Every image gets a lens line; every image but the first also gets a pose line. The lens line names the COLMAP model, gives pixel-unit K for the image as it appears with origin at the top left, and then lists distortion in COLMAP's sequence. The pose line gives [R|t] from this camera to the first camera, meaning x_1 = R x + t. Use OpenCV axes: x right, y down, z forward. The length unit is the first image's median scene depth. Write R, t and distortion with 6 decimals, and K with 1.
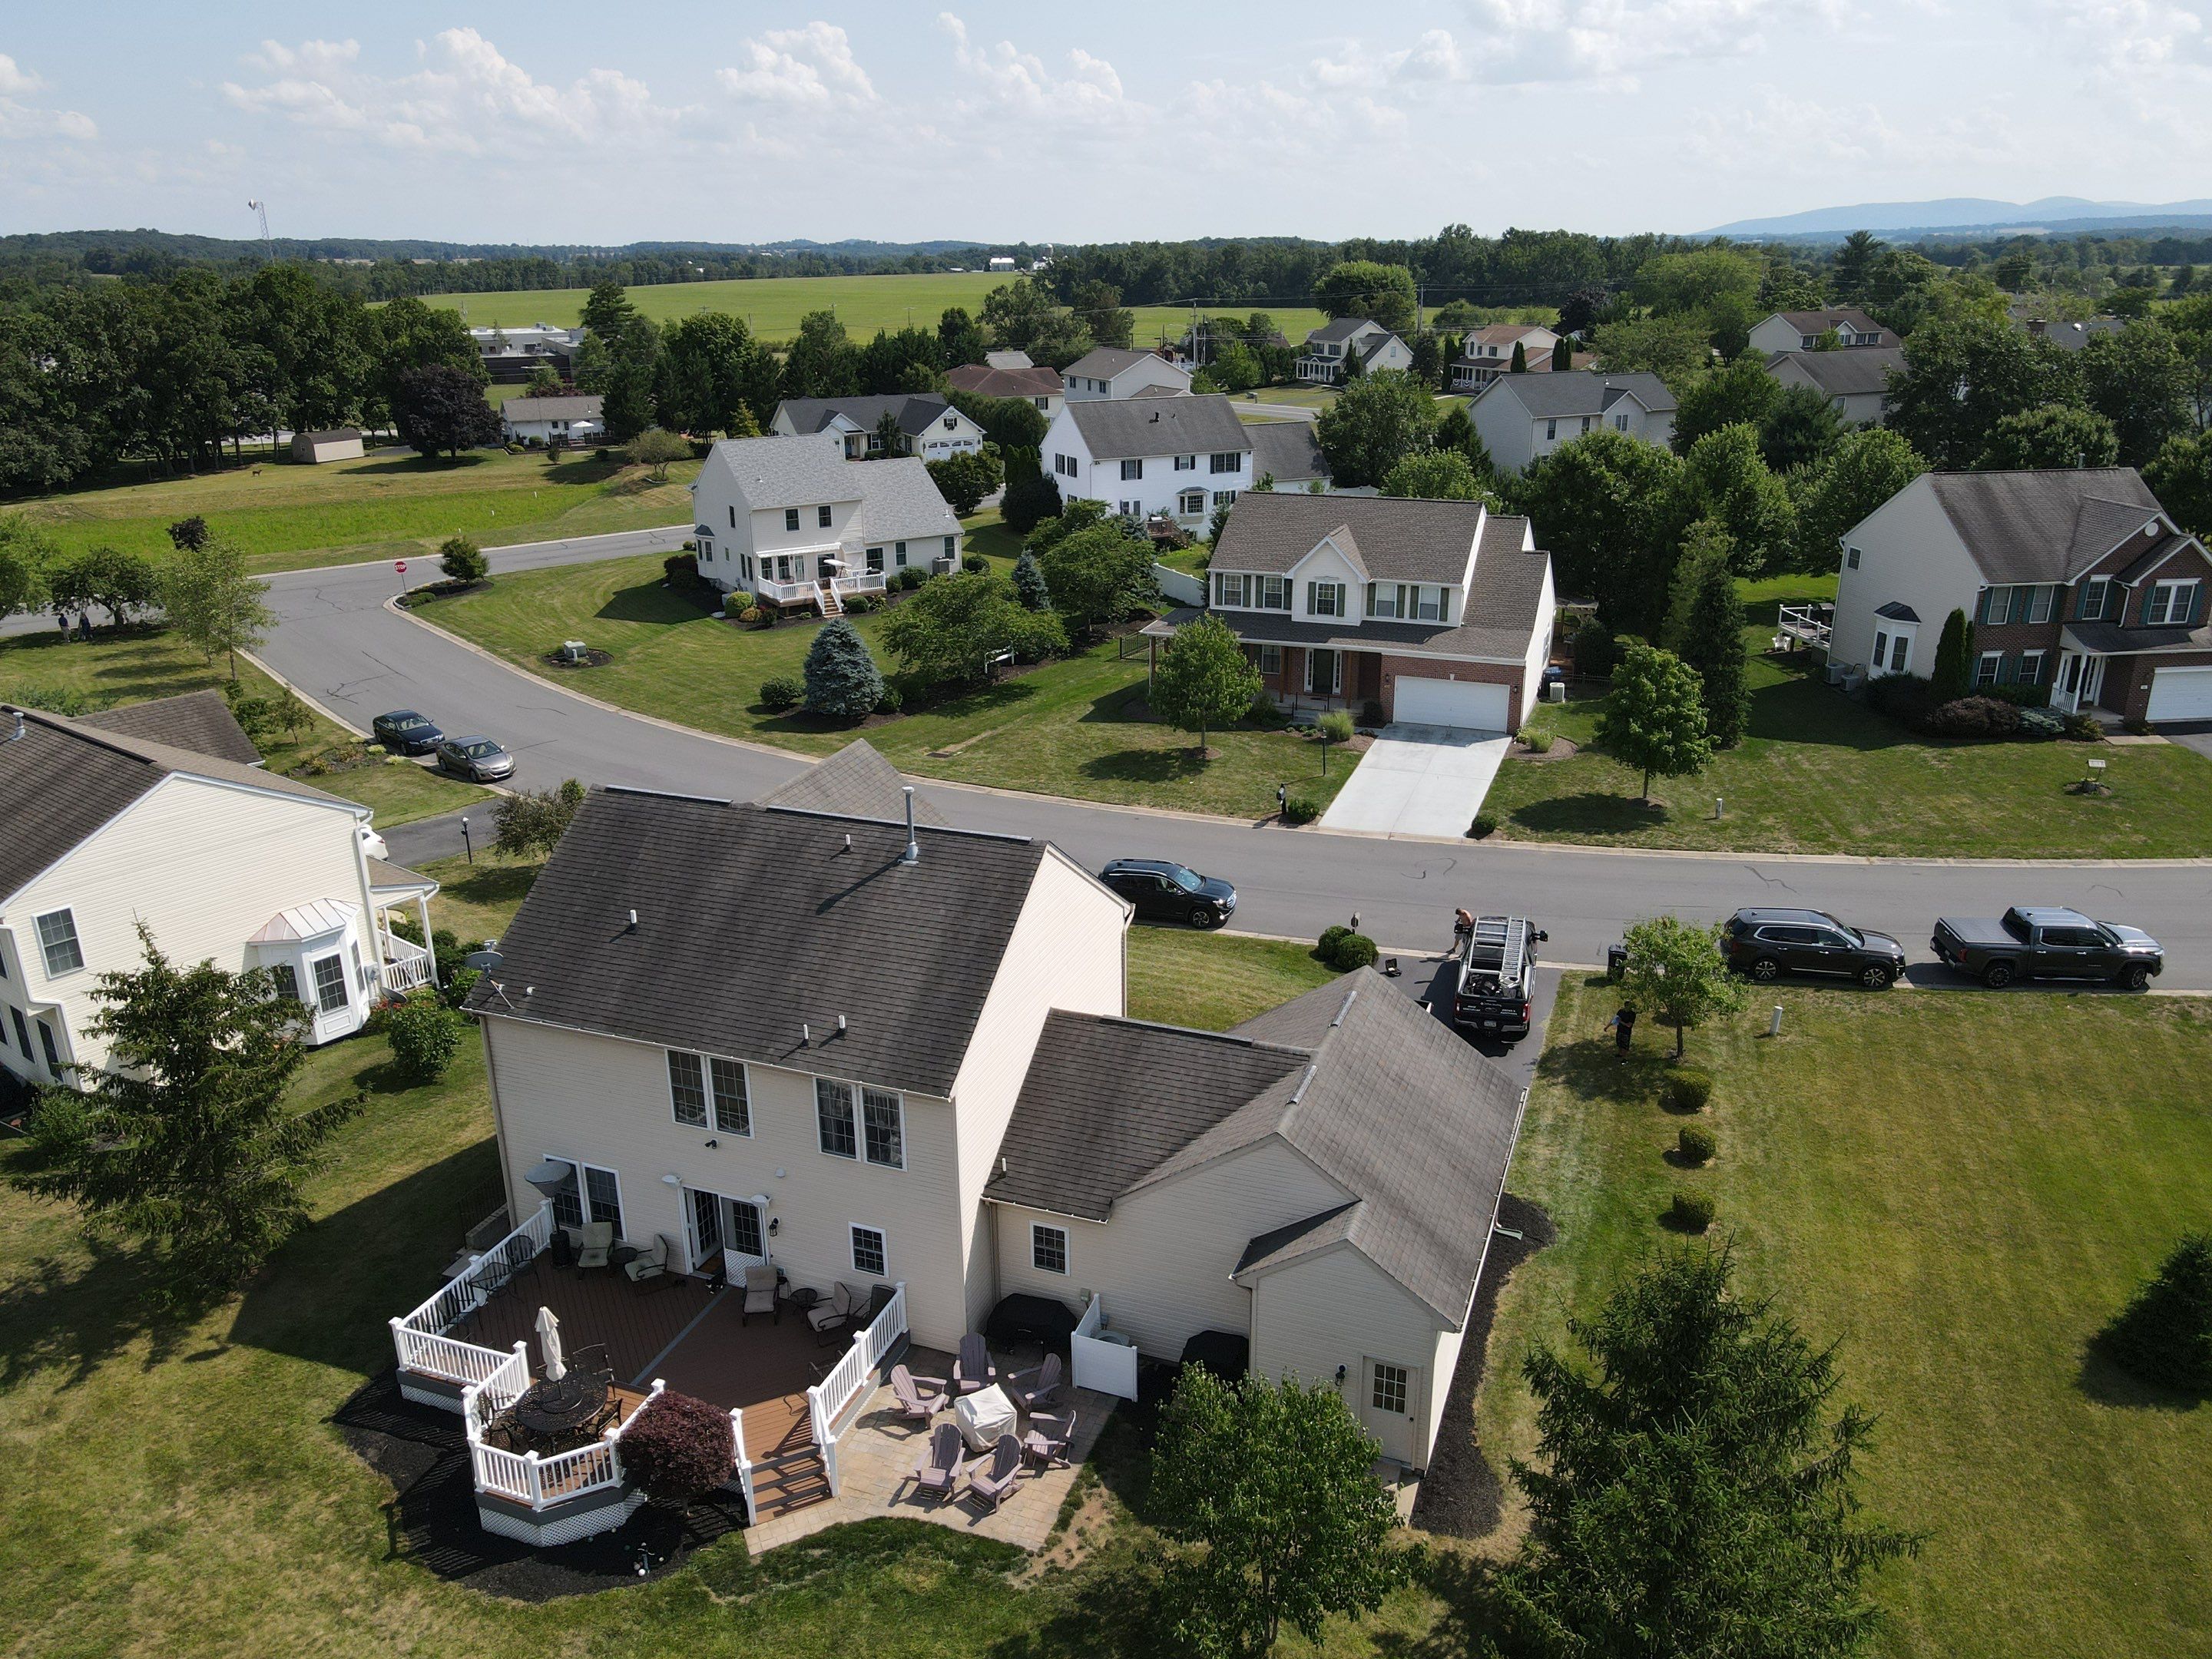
lens RADIAL K [[1625.3, 0, 1105.9], [0, 1625.3, 828.7], [0, 0, 1]] dist [0.003563, 0.021382]
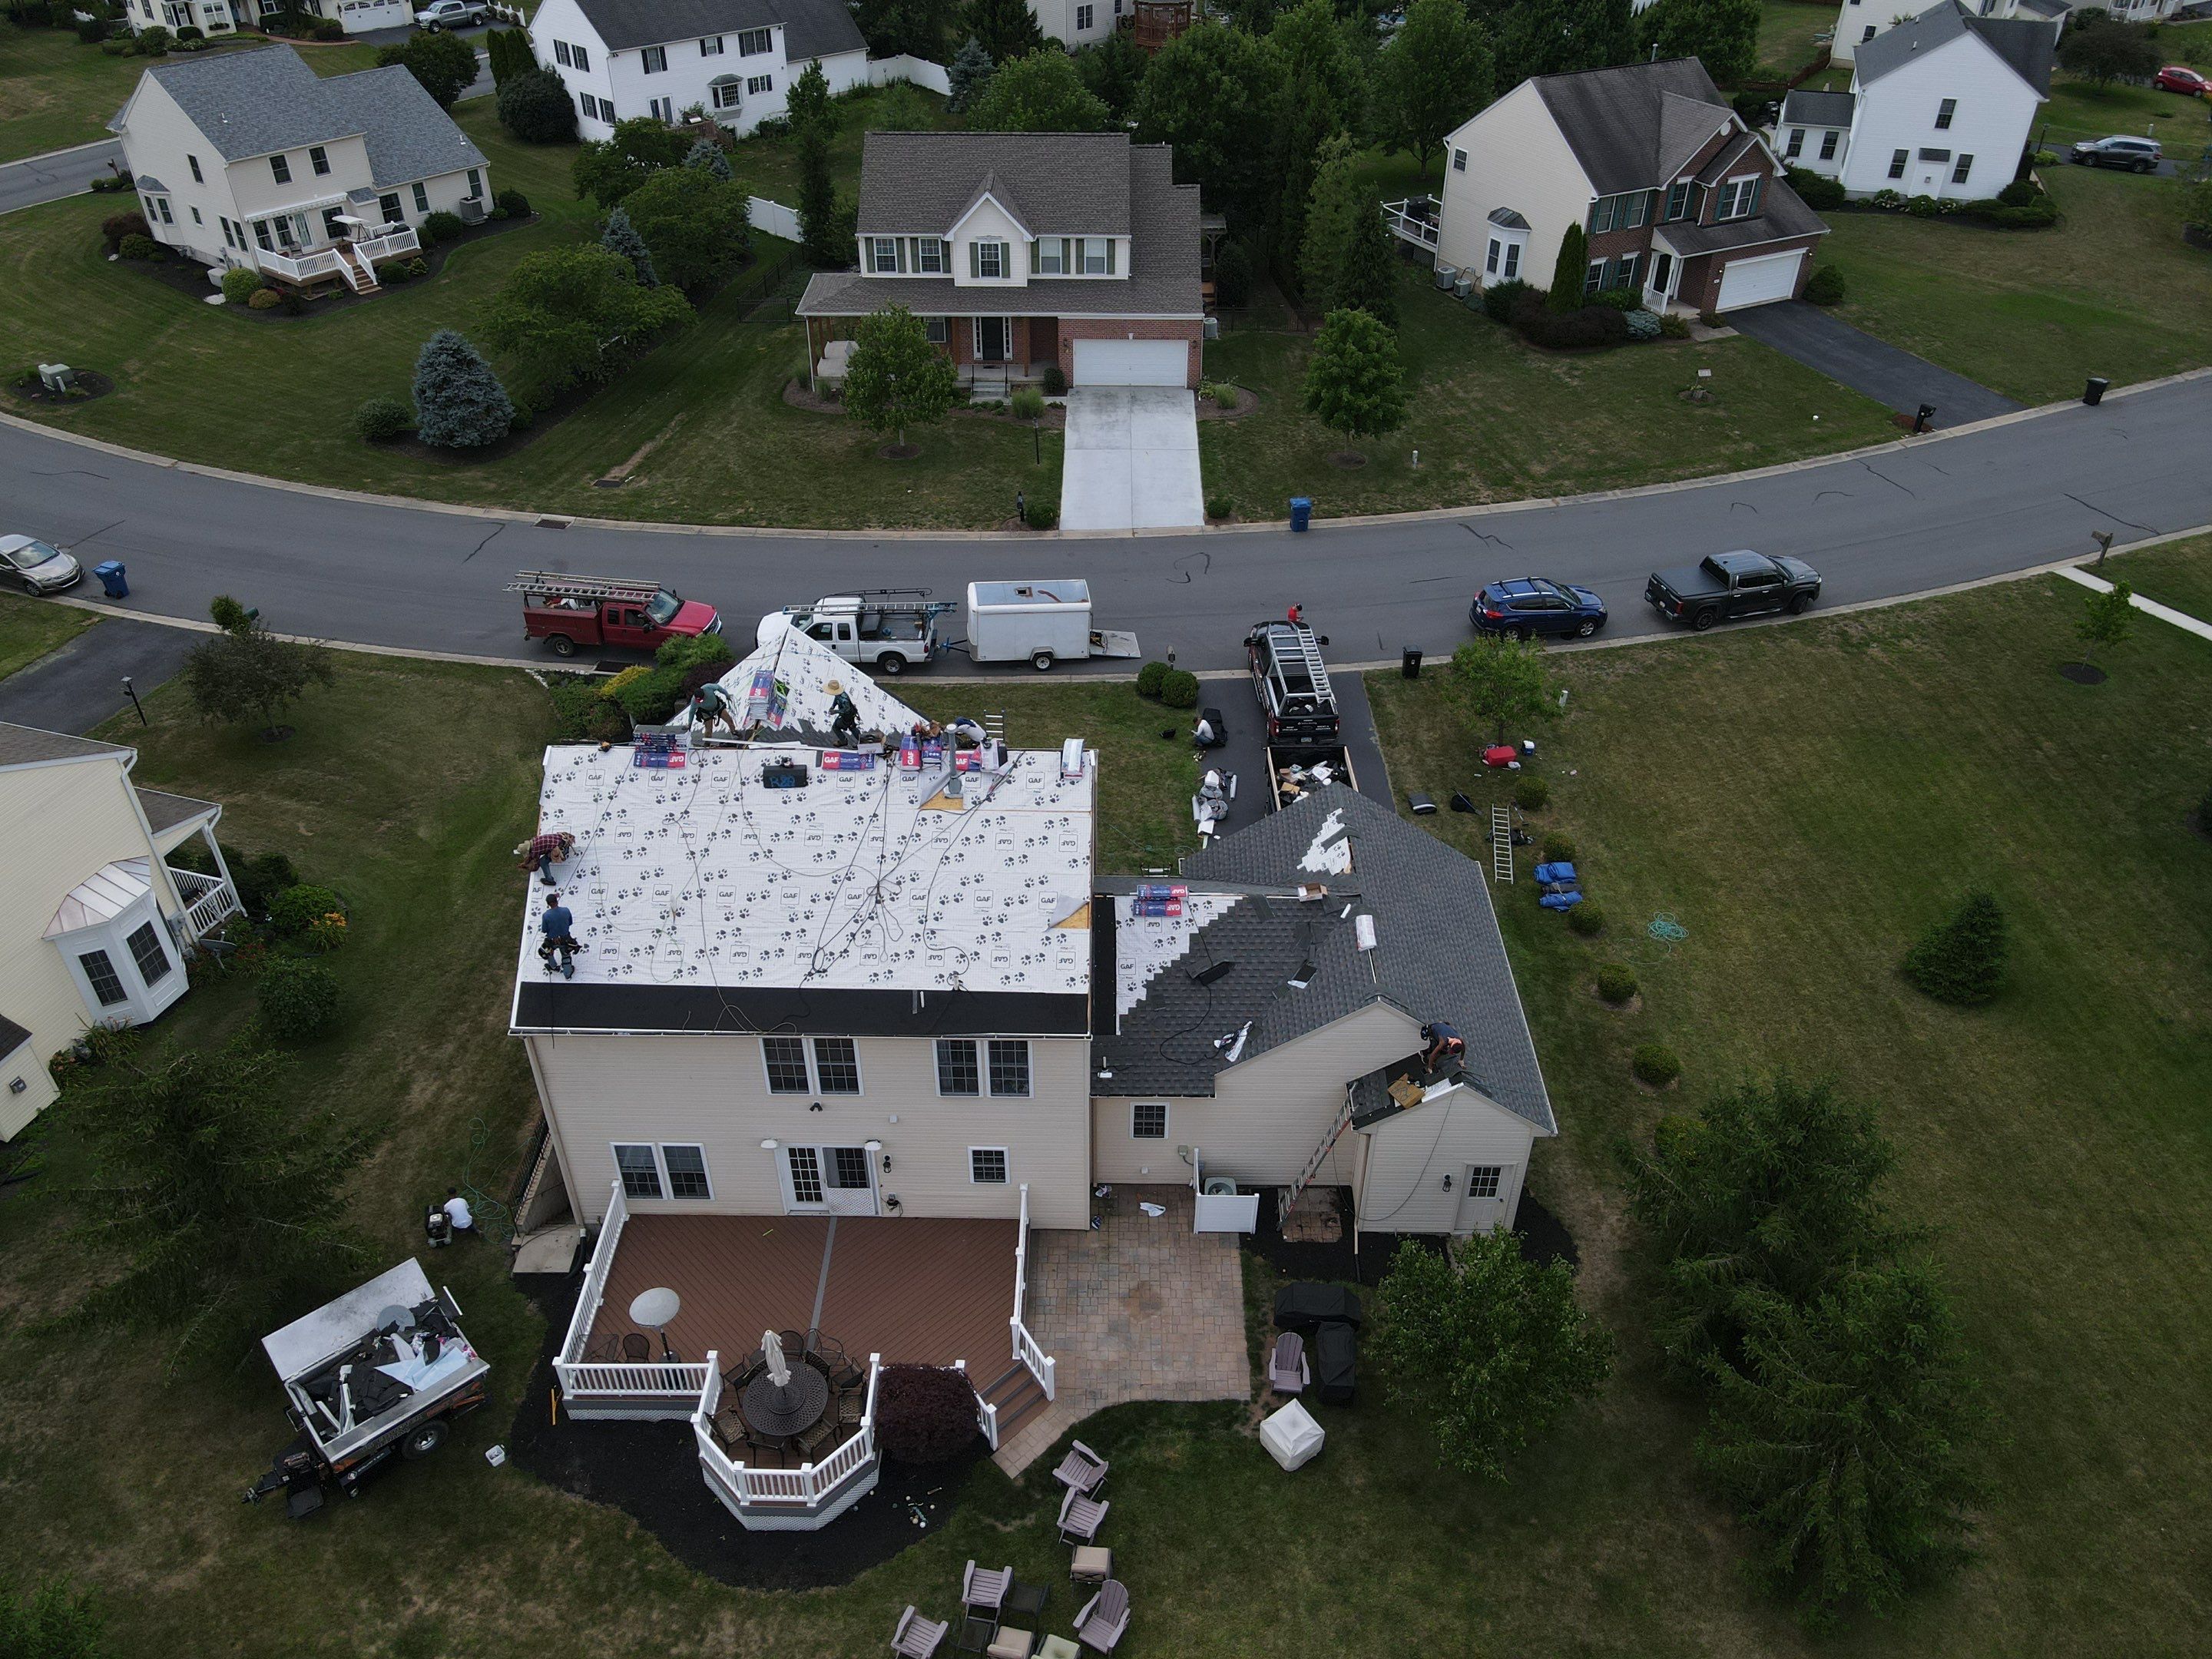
lens RADIAL K [[1625.3, 0, 1107.4], [0, 1625.3, 828.1], [0, 0, 1]] dist [0.003563, 0.021382]
pose [[0.937642, -0.195680, 0.287293, -0.139381], [0.105662, 0.947836, 0.300738, -0.106143], [-0.331155, -0.251628, 0.909406, 0.031823]]
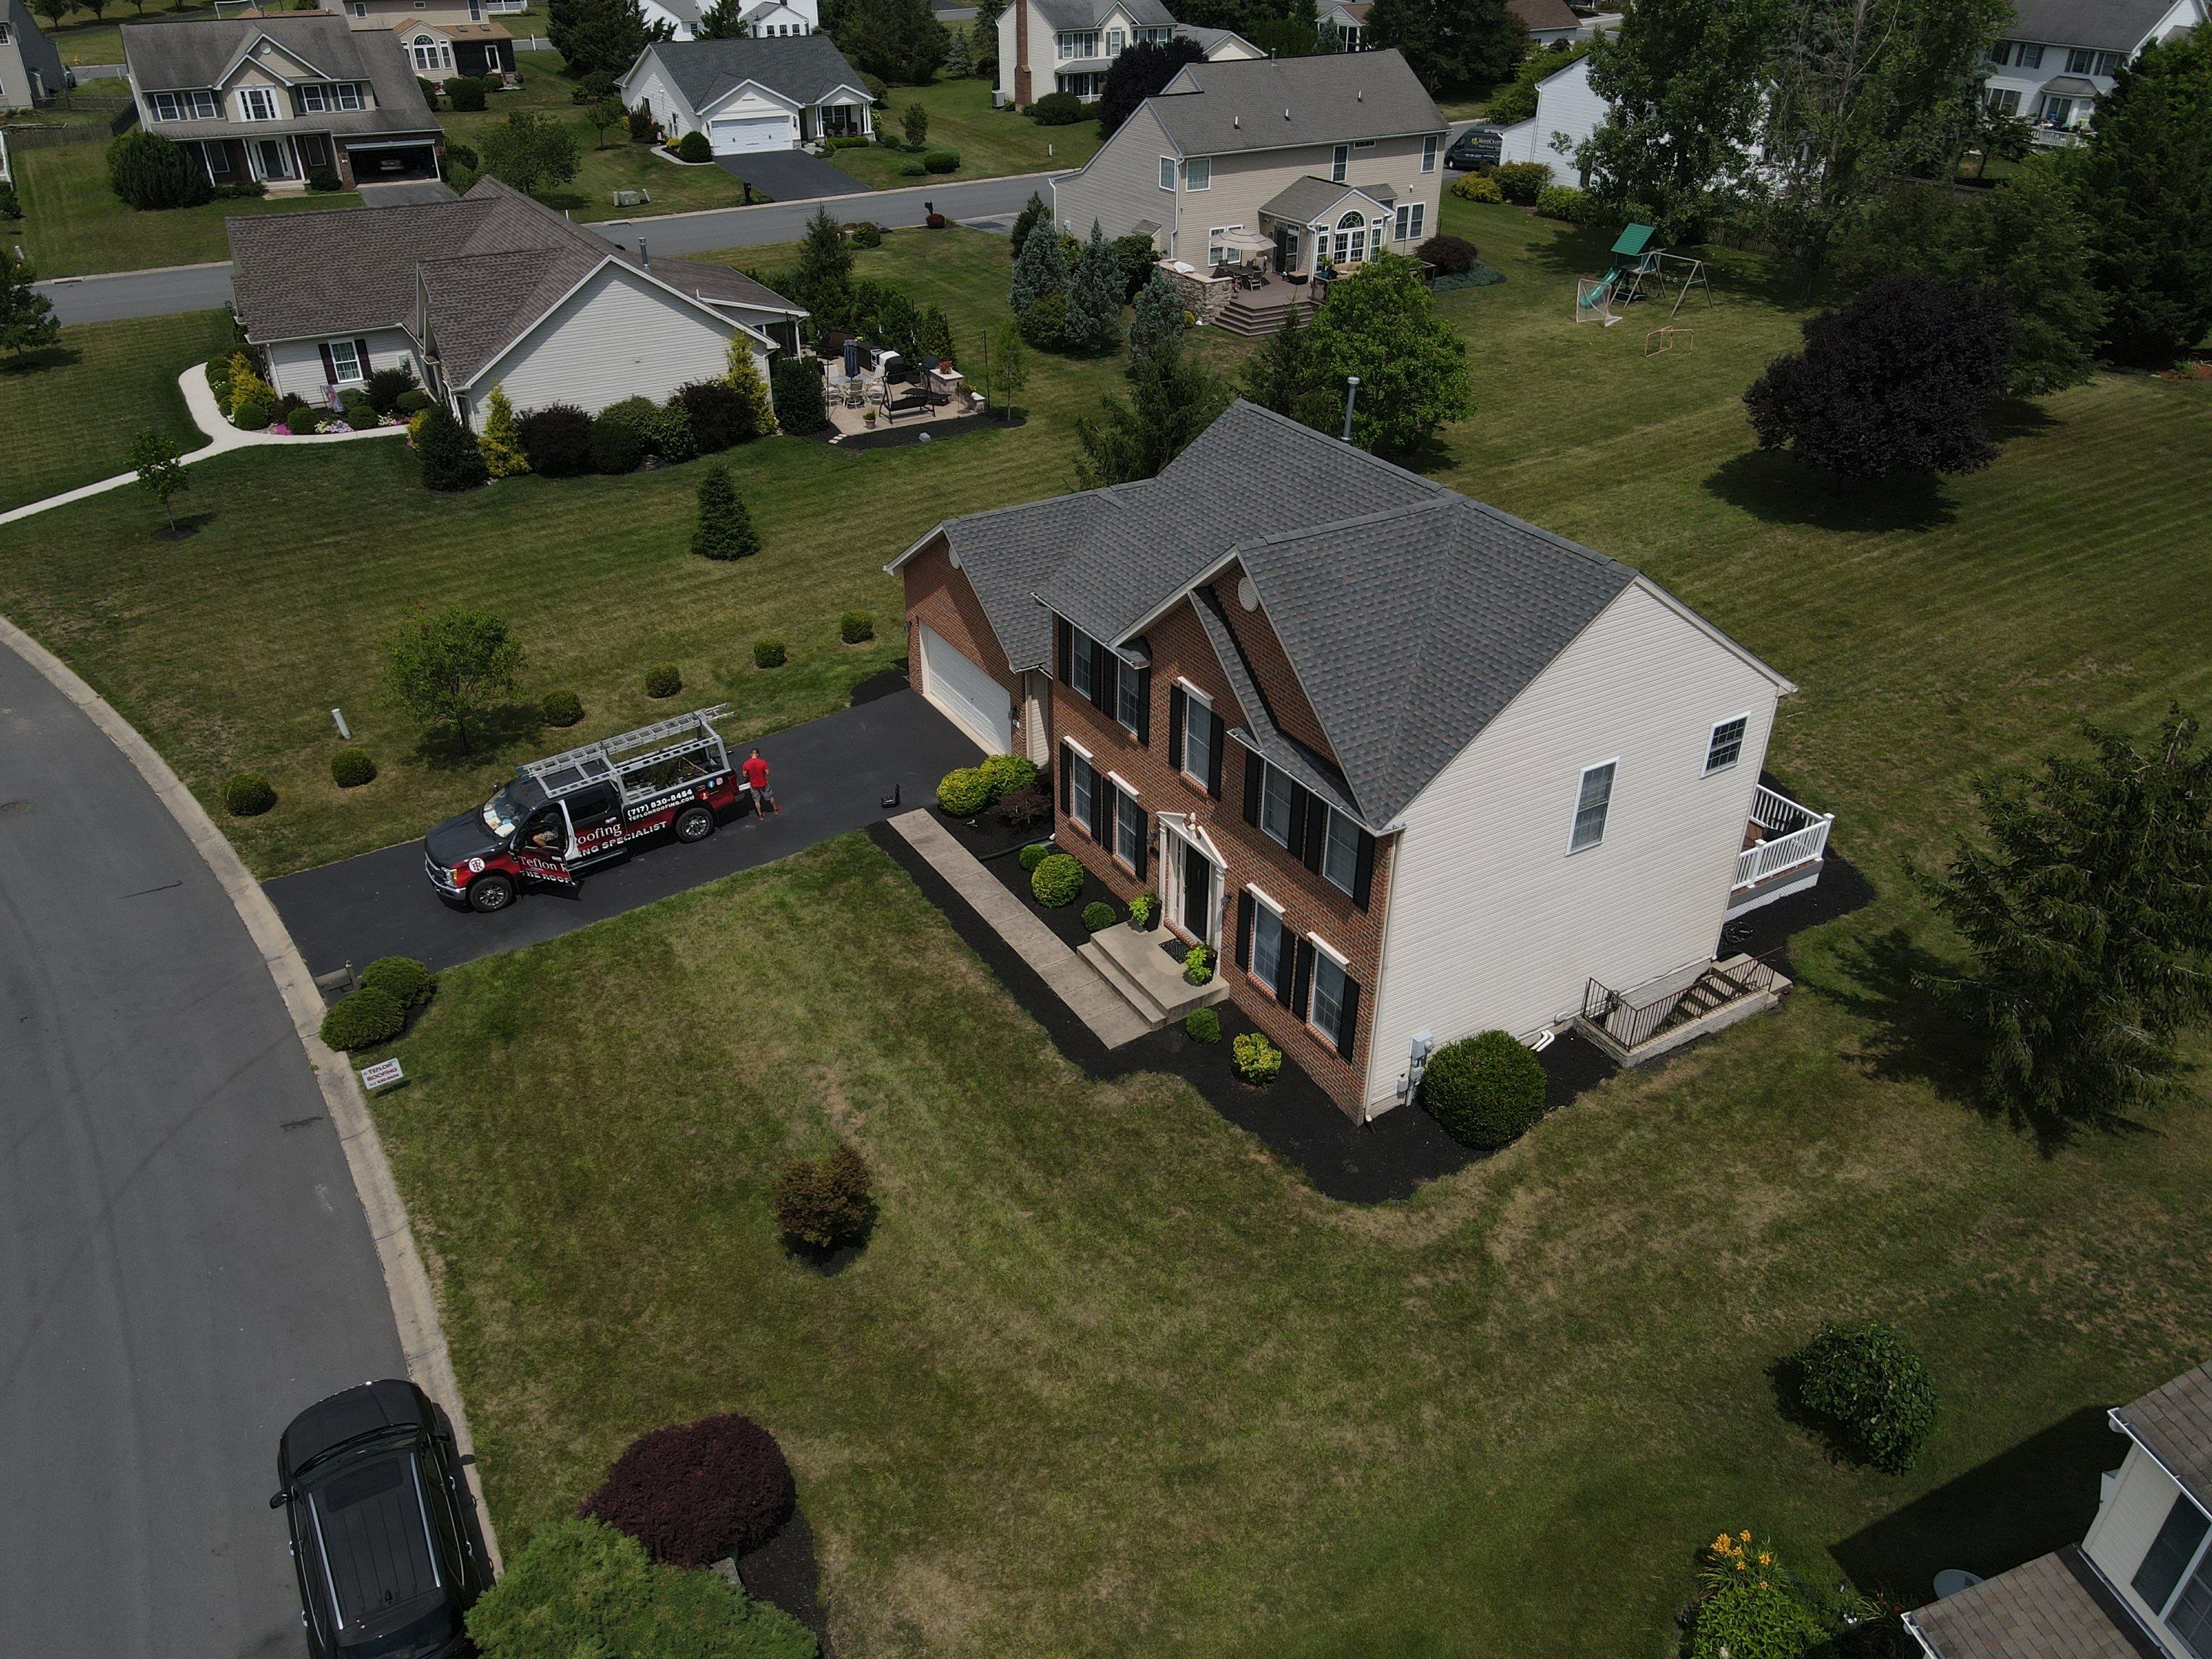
lens RADIAL K [[1625.3, 0, 1095.9], [0, 1625.3, 837.1], [0, 0, 1]] dist [0.003563, 0.021382]
pose [[-0.784990, -0.317961, 0.531687, -0.258750], [0.212262, 0.668248, 0.713014, -0.245287], [-0.582010, 0.672566, -0.457077, 0.742658]]
